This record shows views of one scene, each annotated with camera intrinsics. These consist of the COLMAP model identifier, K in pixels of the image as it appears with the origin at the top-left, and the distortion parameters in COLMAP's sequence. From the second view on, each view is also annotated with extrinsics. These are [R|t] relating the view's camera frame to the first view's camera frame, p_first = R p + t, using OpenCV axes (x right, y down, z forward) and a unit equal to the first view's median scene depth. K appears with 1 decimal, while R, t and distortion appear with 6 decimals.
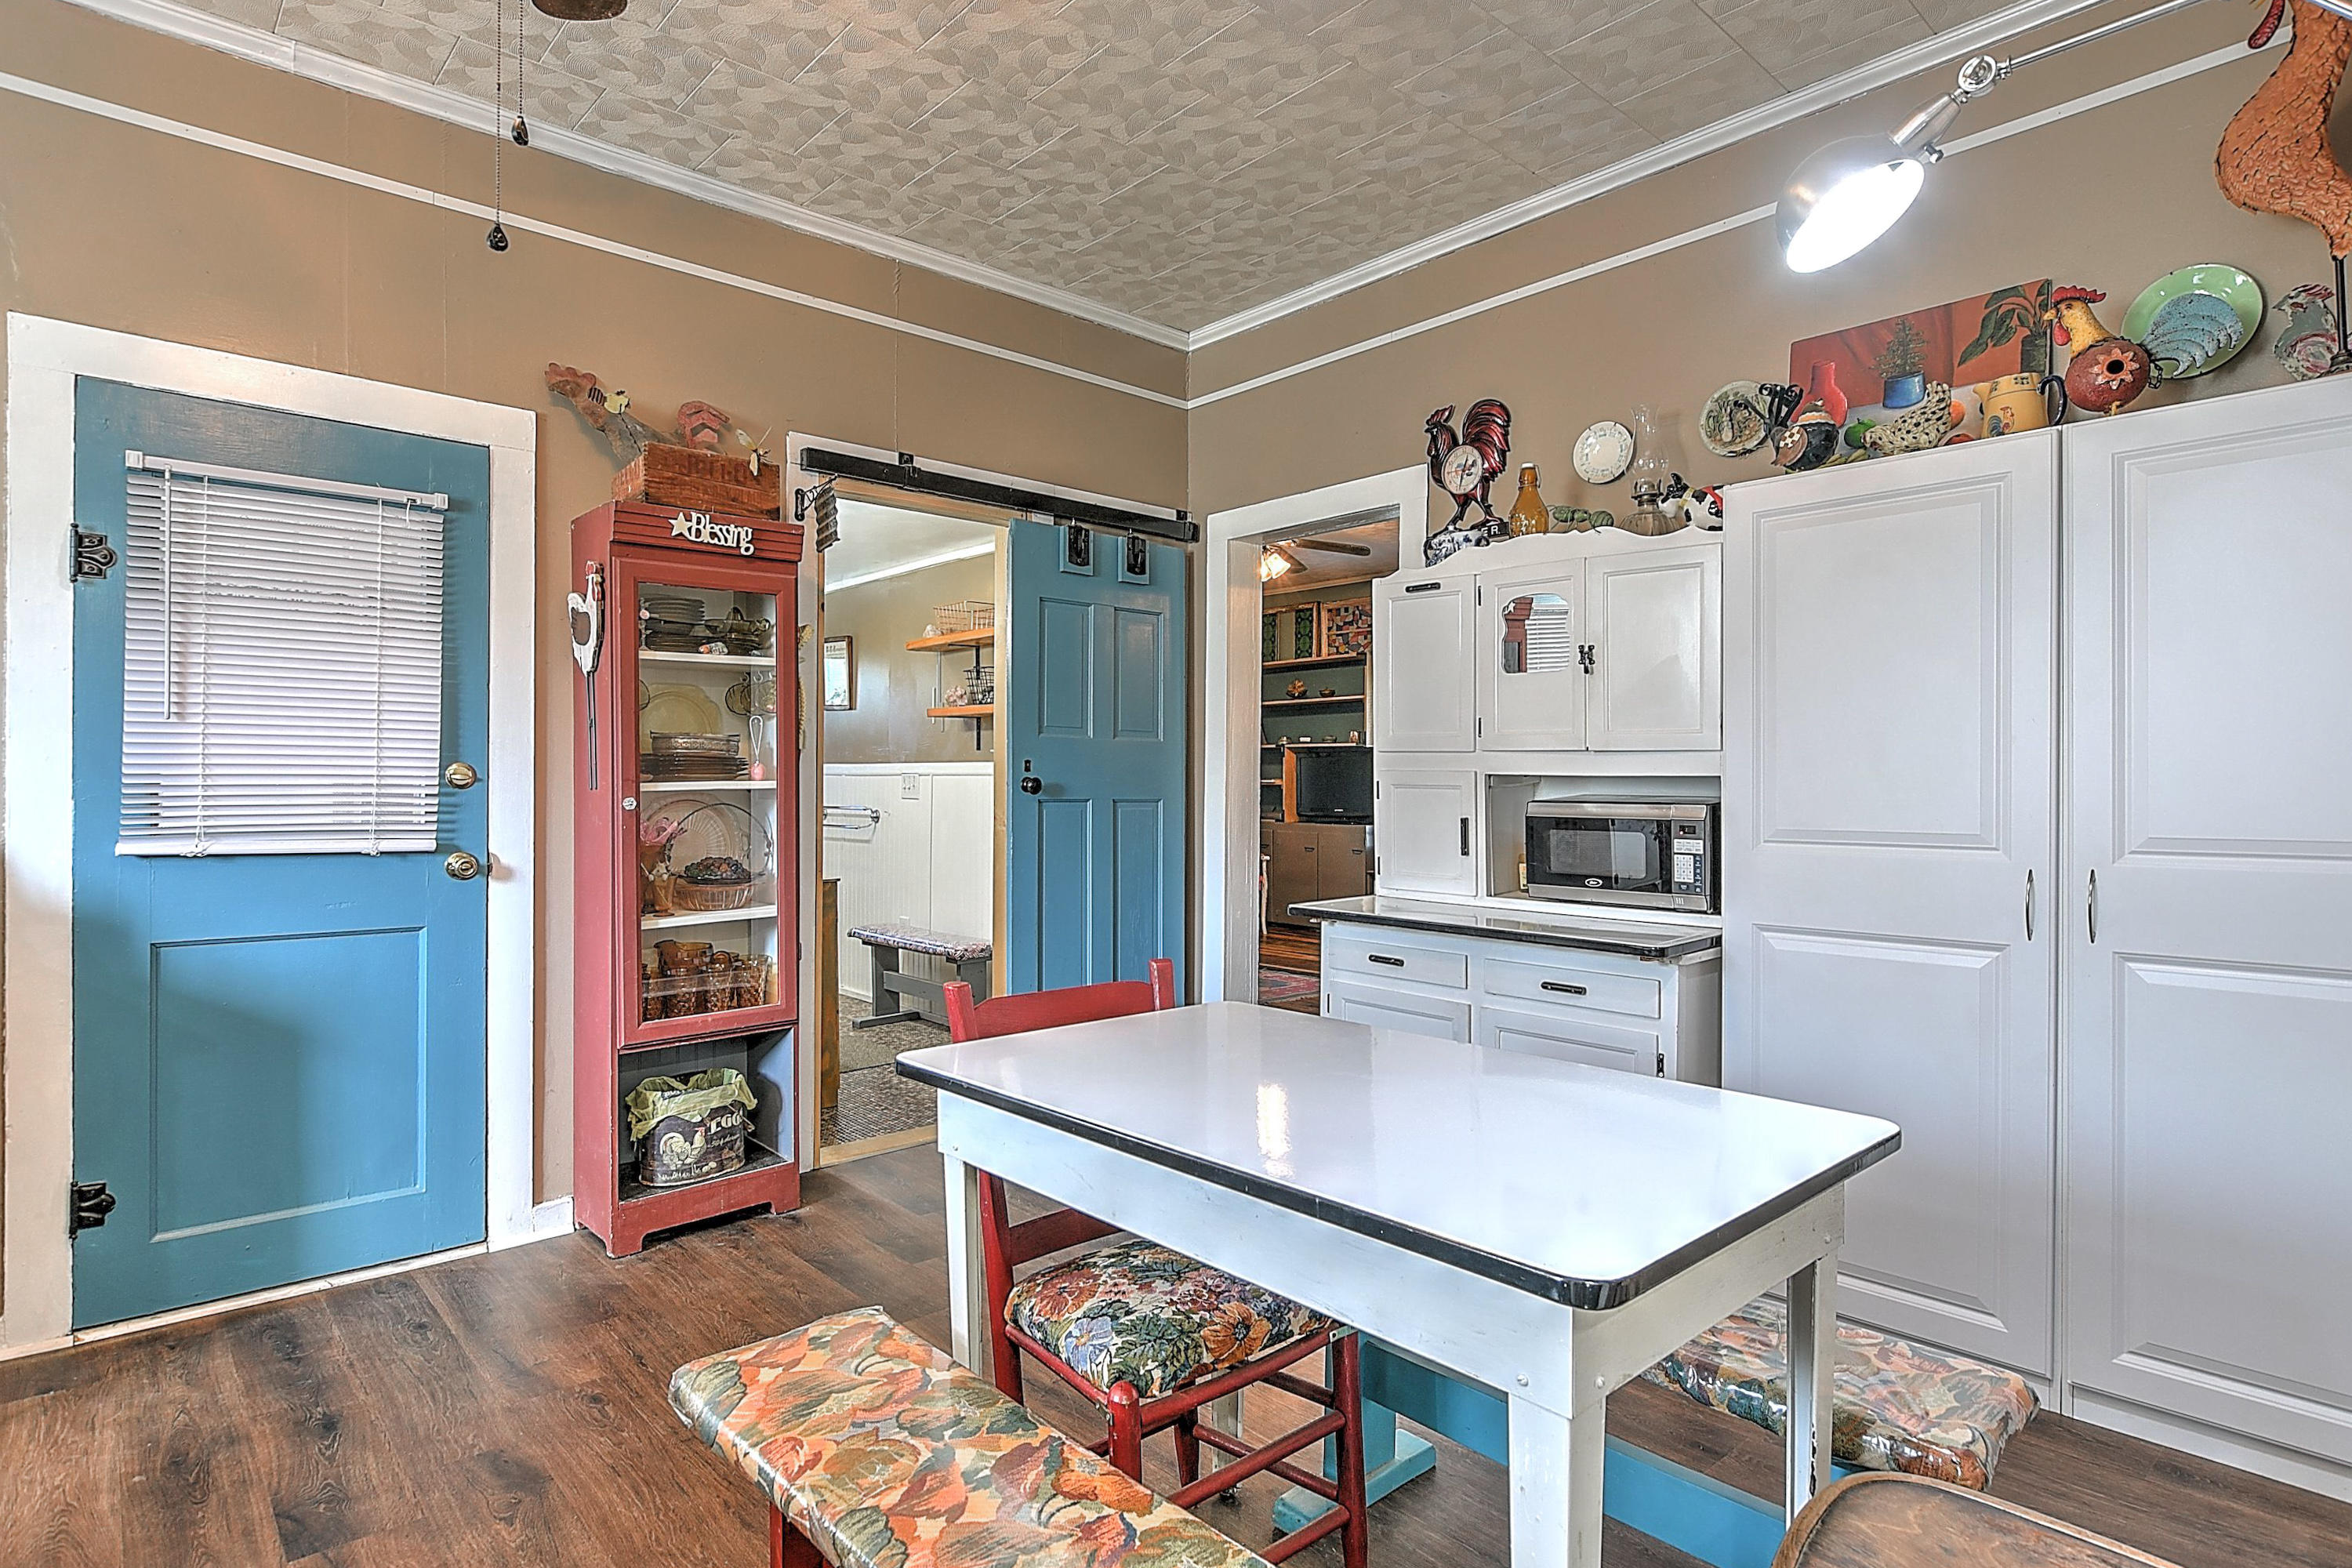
lens RADIAL K [[1216.4, 0, 1170.7], [0, 1216.4, 784.4], [0, 0, 1]] dist [-0.004837, 0.000211]
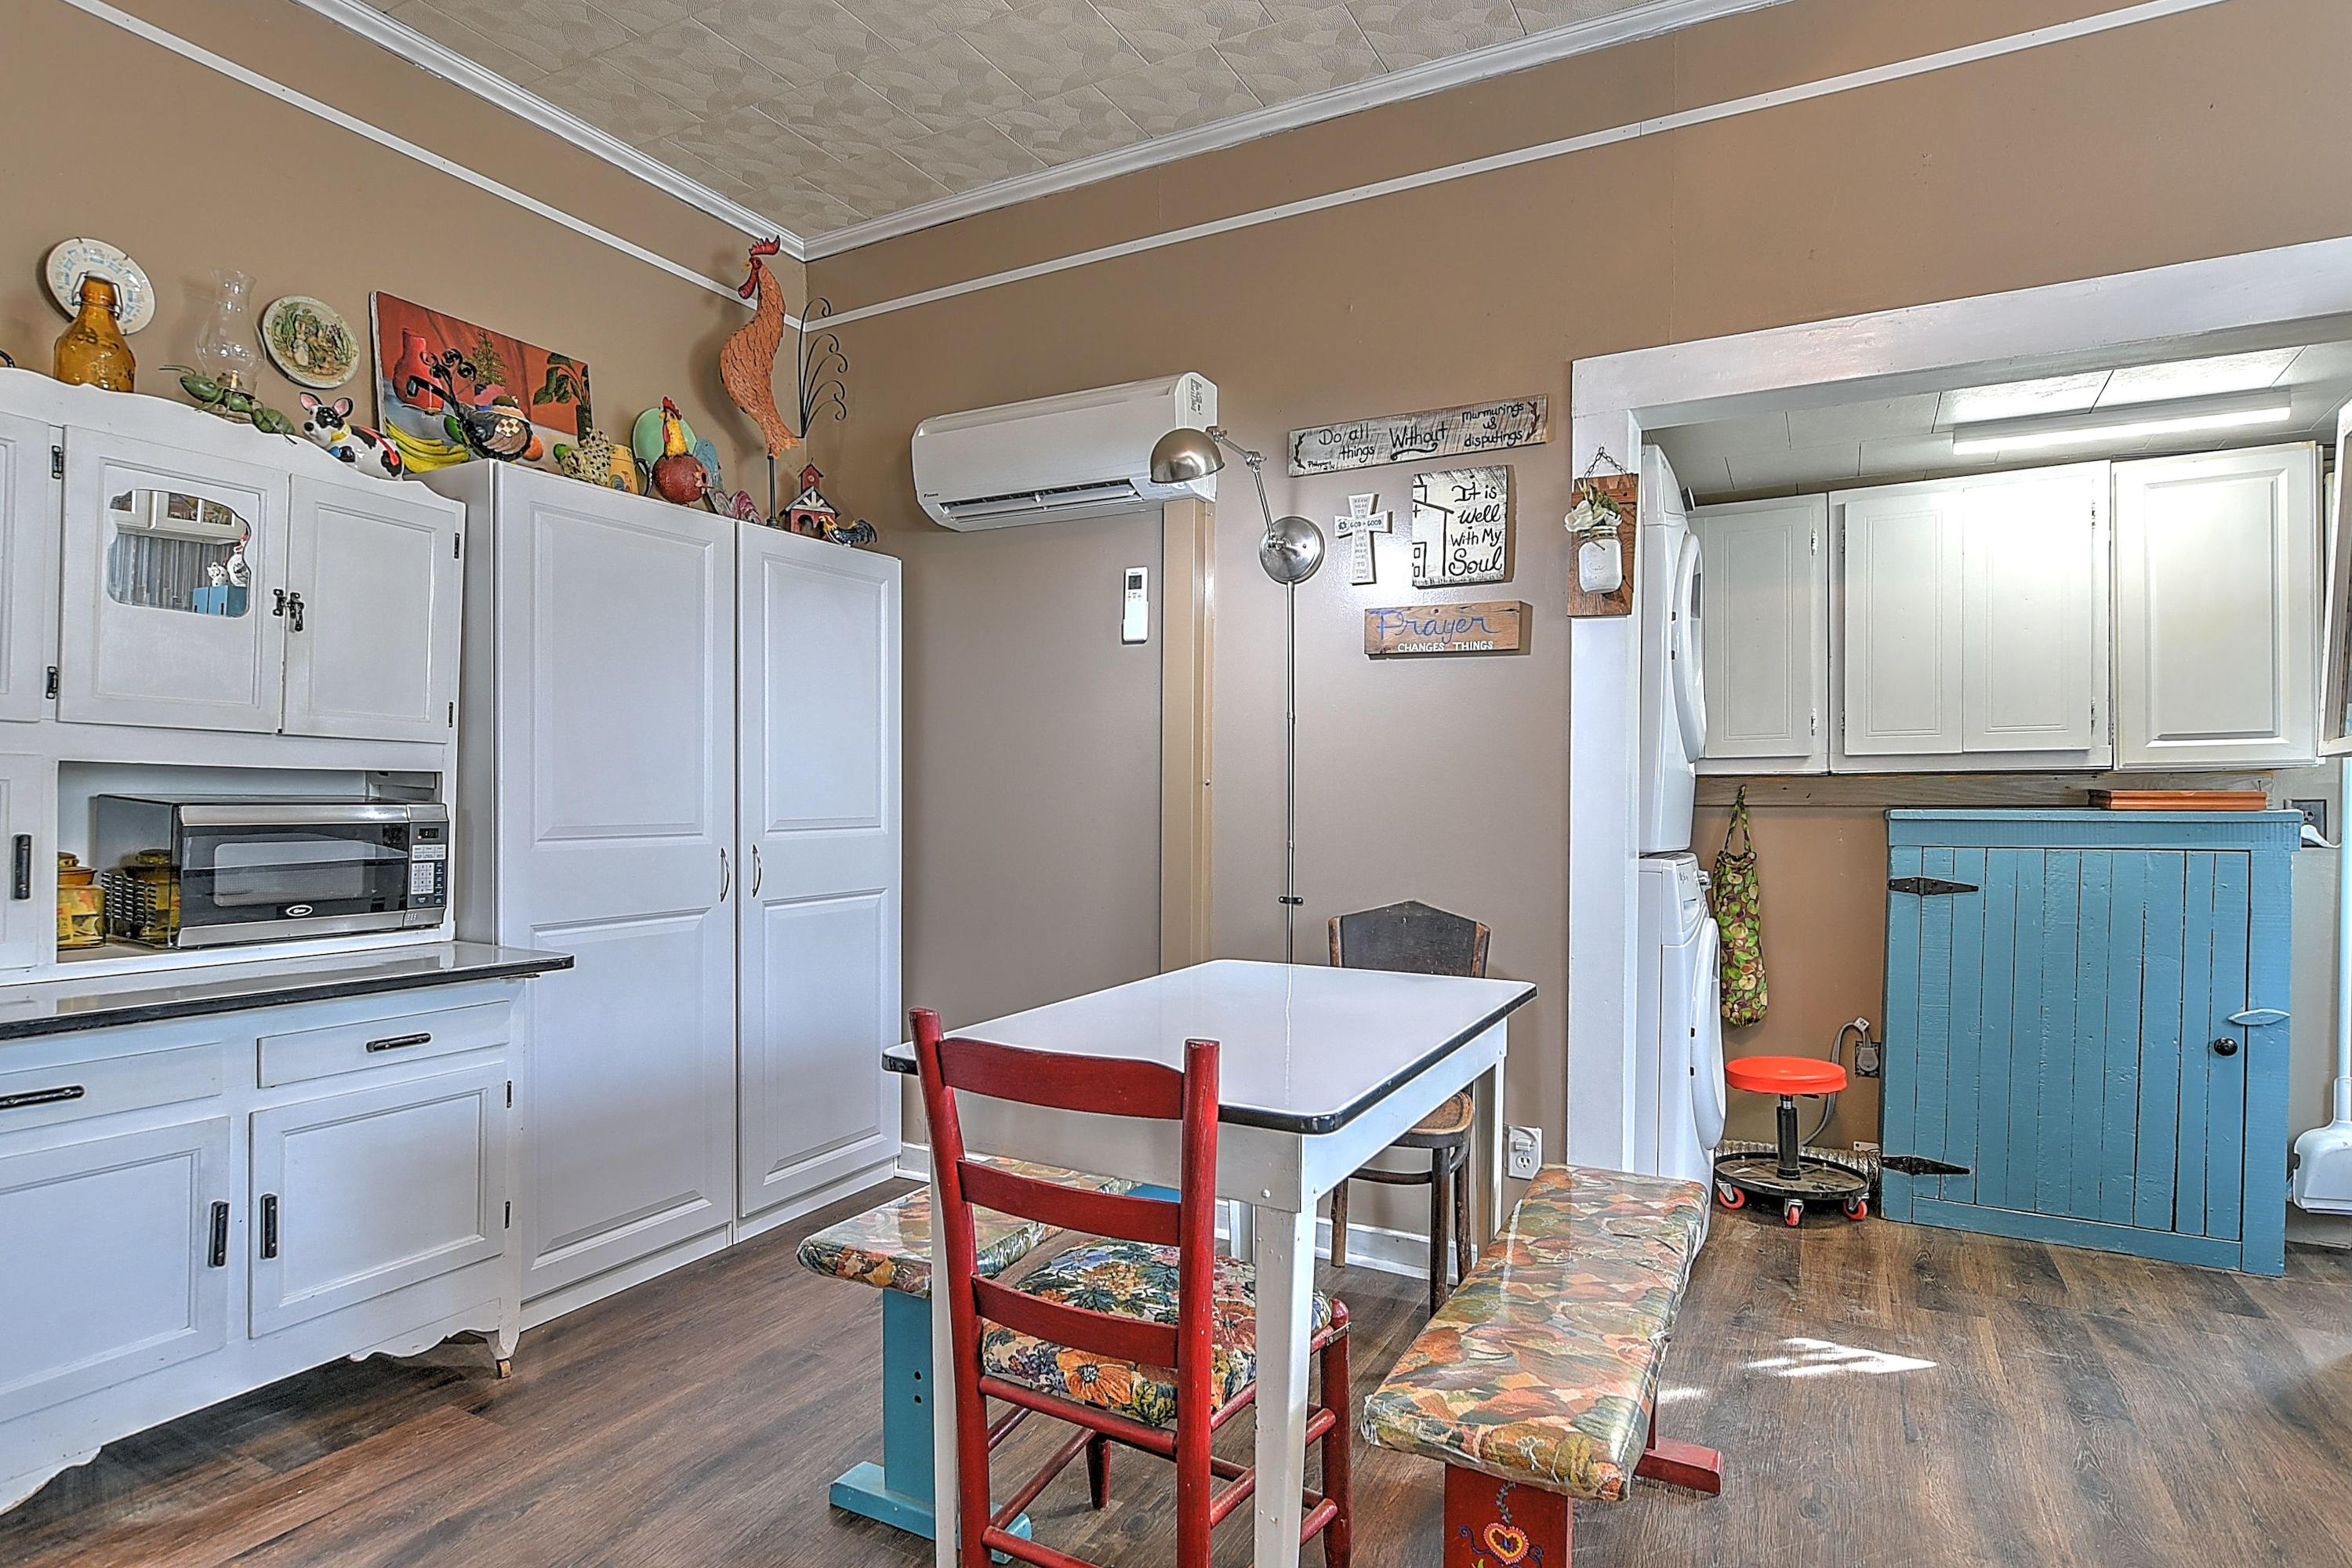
lens RADIAL K [[1216.4, 0, 1171.0], [0, 1216.4, 791.6], [0, 0, 1]] dist [-0.004837, 0.000211]
pose [[-0.343777, -0.003830, 0.939044, -0.566348], [-0.009185, 0.999958, 0.000716, 0.002177], [-0.939006, -0.008378, -0.343797, 0.794237]]
